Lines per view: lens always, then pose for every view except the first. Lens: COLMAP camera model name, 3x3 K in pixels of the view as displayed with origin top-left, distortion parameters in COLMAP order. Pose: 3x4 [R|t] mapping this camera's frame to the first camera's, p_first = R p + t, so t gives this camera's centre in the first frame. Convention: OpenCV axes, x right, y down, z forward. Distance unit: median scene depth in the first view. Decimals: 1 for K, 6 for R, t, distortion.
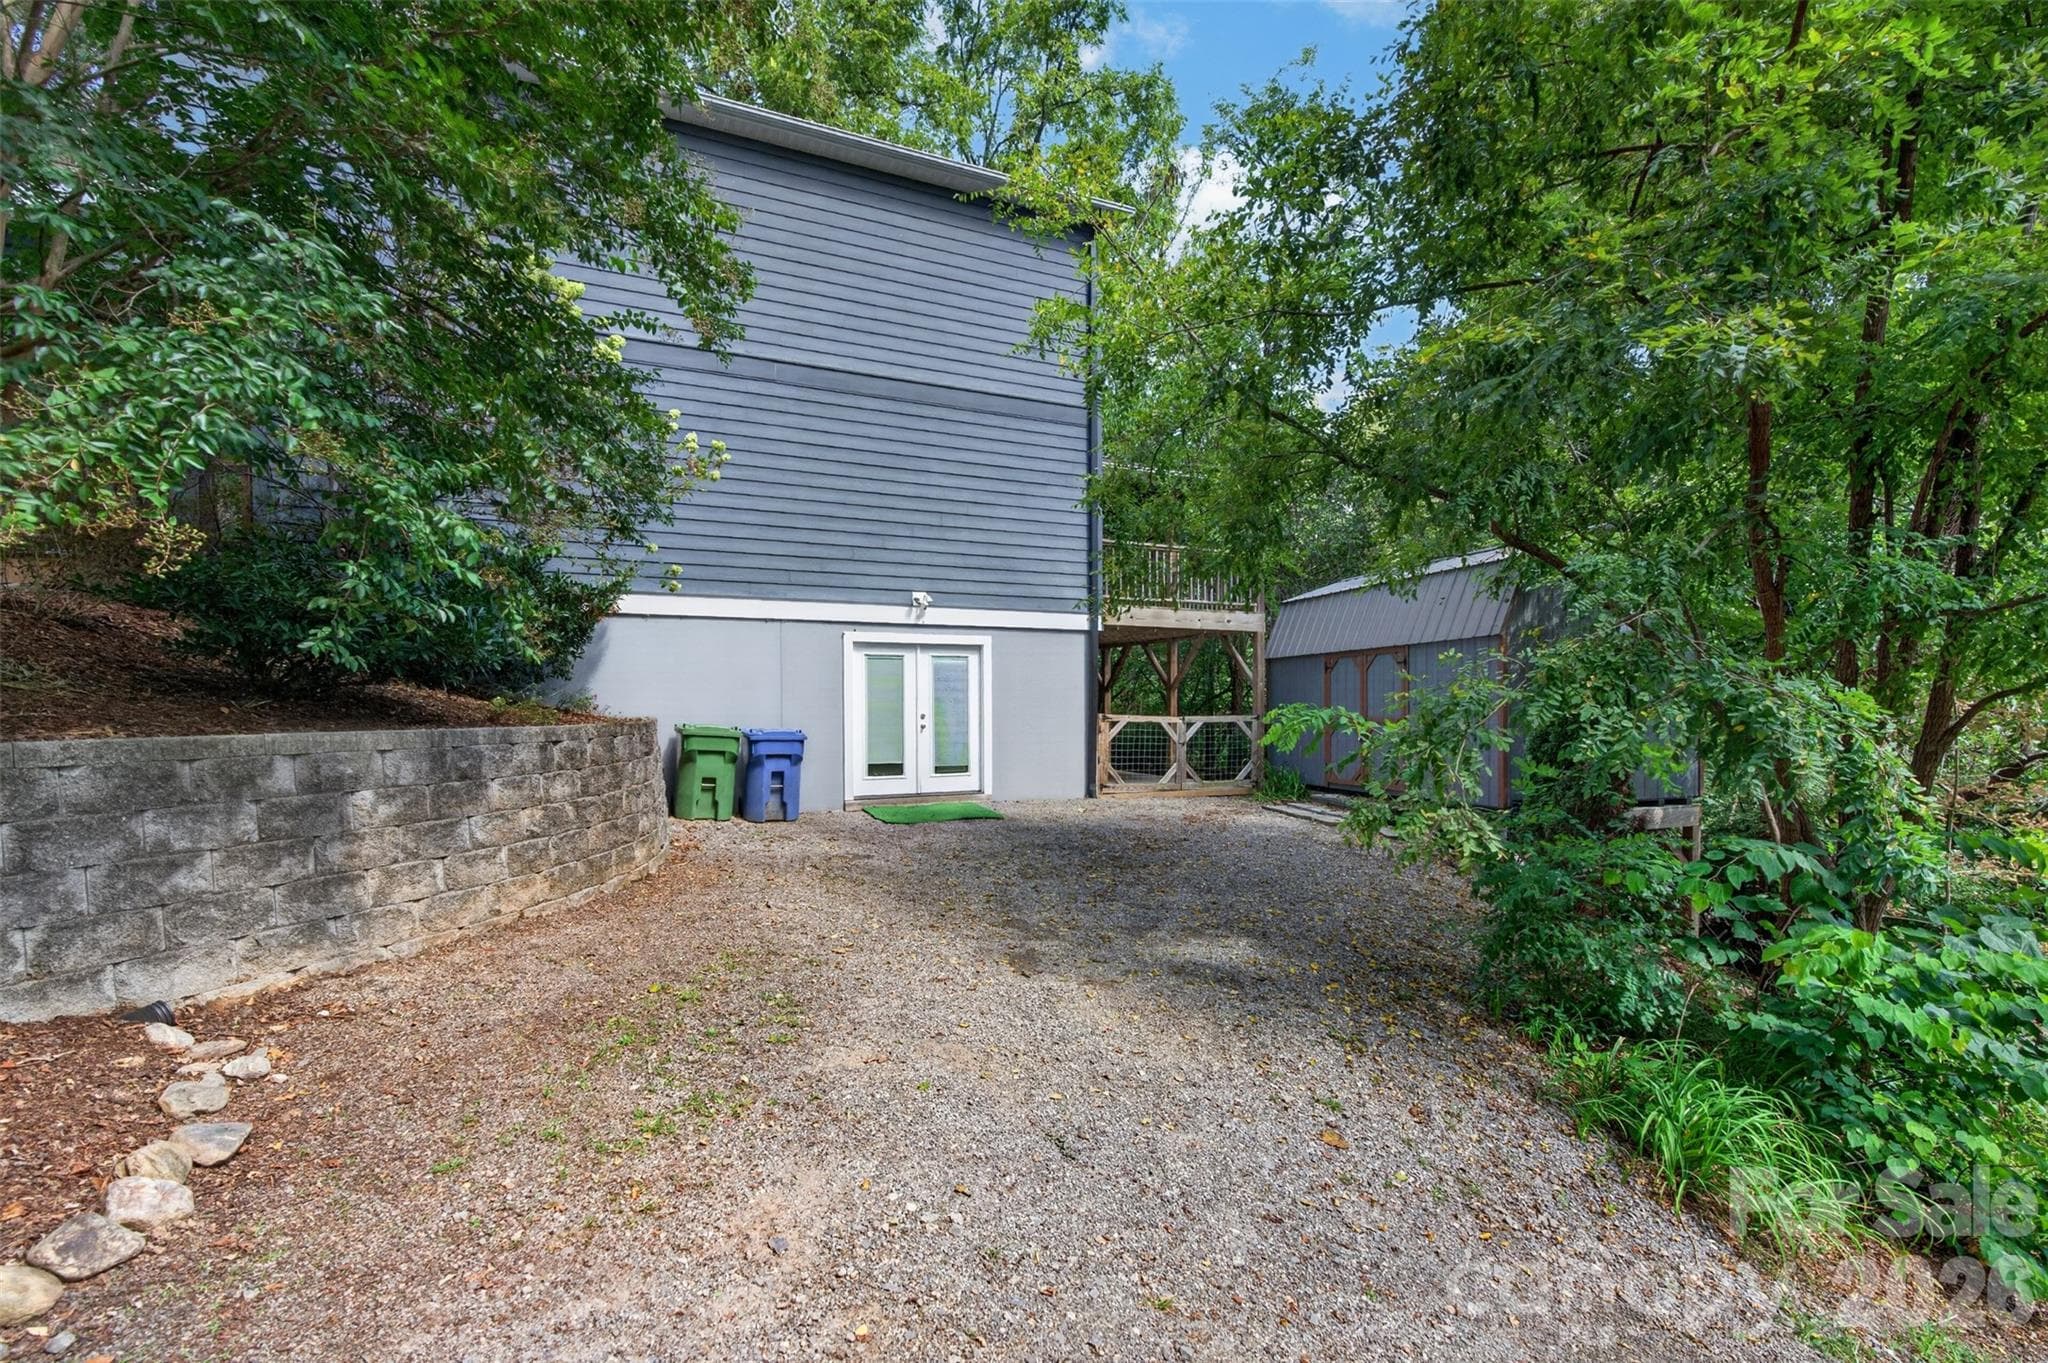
lens RADIAL K [[925.2, 0, 988.5], [0, 925.2, 689.7], [0, 0, 1]] dist [-0.000028, 0.000270]
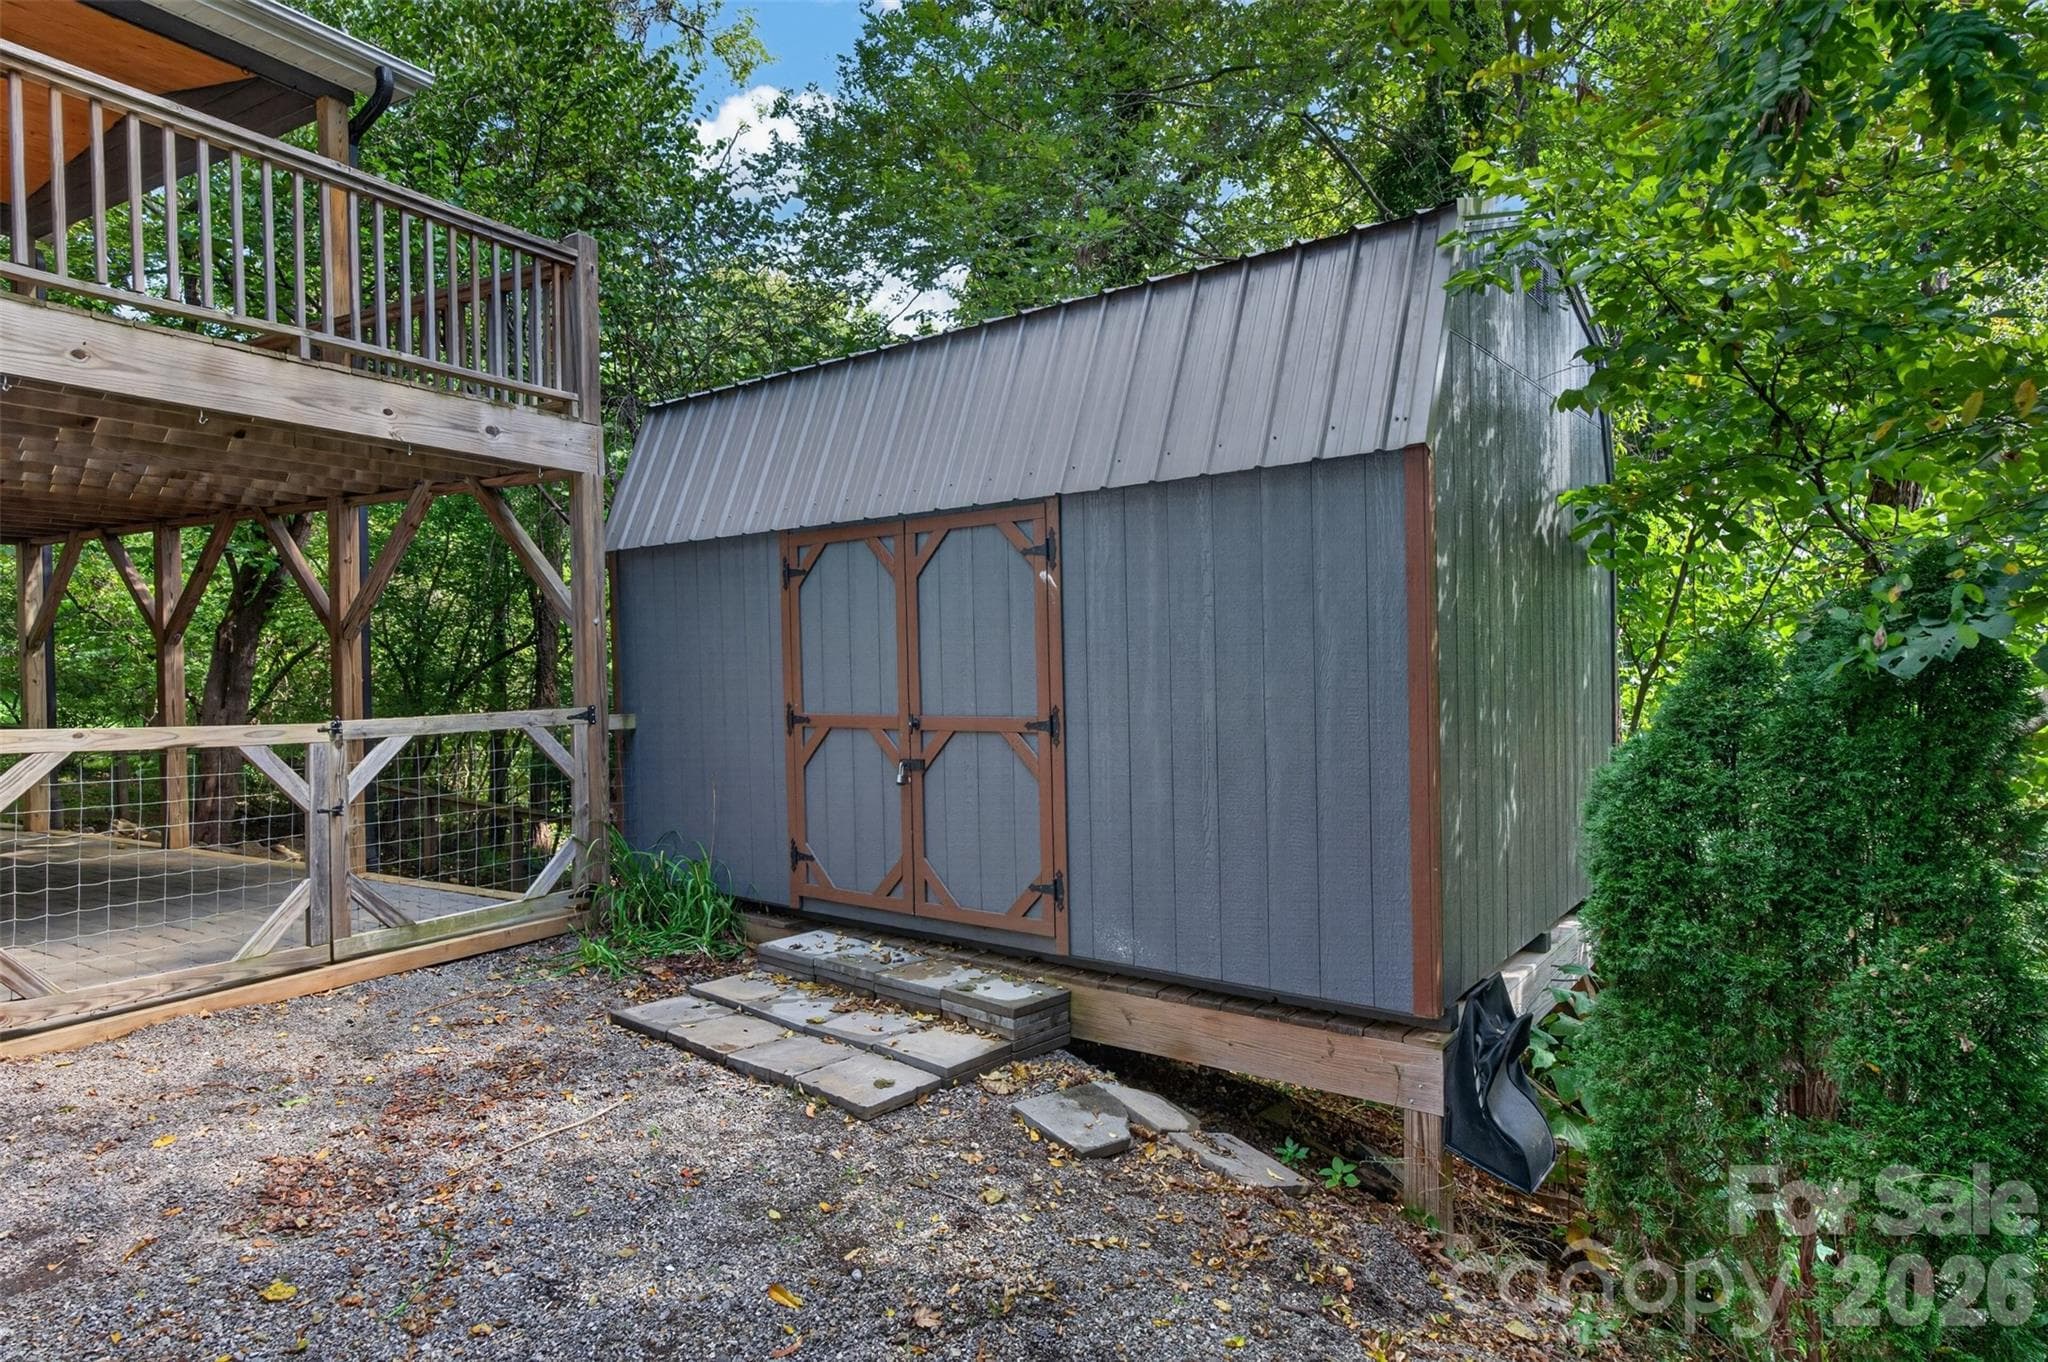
lens RADIAL K [[925.2, 0, 988.5], [0, 925.2, 689.2], [0, 0, 1]] dist [-0.000028, 0.000270]
pose [[0.767024, -0.029614, 0.640934, 0.180455], [-0.000095, 0.998929, 0.046268, 0.004069], [-0.641618, -0.035550, 0.766200, 0.625667]]
